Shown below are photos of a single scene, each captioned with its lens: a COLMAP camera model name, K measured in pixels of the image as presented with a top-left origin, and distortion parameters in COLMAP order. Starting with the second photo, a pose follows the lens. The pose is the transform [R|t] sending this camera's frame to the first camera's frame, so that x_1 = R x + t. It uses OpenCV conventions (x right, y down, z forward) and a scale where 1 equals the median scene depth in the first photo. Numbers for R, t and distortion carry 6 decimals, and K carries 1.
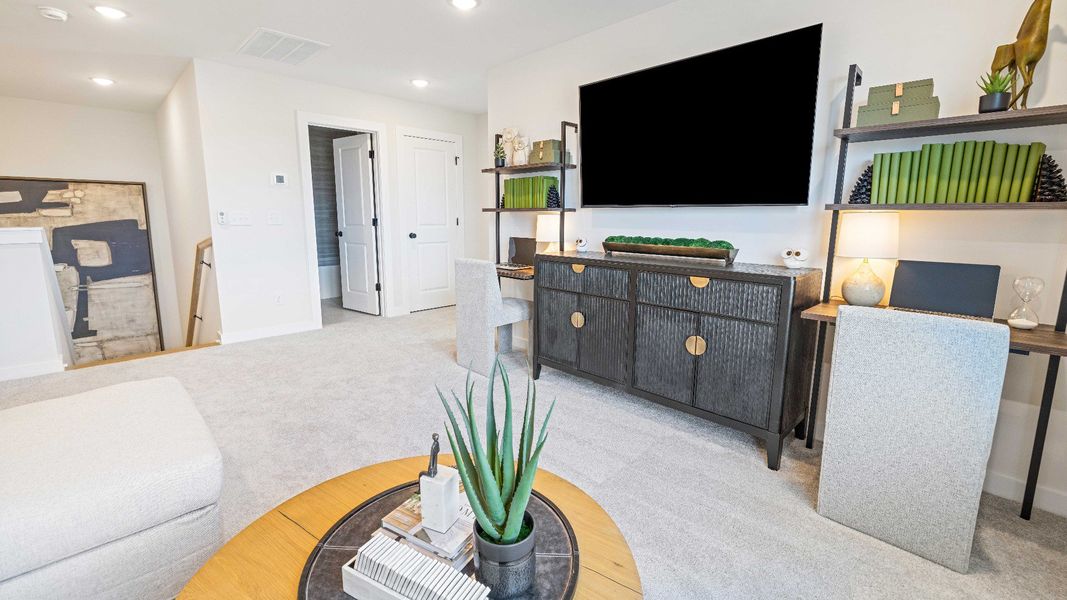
lens RADIAL K [[444.9, 0, 528.3], [0, 444.9, 286.6], [0, 0, 1]] dist [-0.000120, 0.000003]
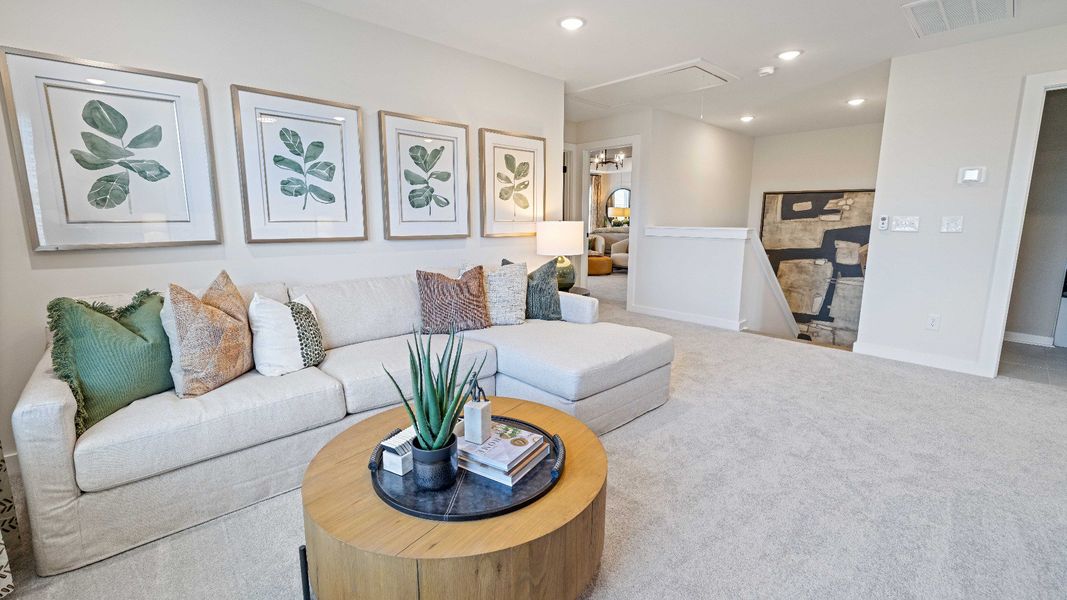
lens RADIAL K [[444.9, 0, 528.3], [0, 444.9, 286.6], [0, 0, 1]] dist [-0.000120, 0.000003]
pose [[-0.033961, 0.148200, -0.988374, 0.214843], [-0.161329, 0.975162, 0.151762, -0.032244], [0.986316, 0.164607, -0.009209, 0.215558]]
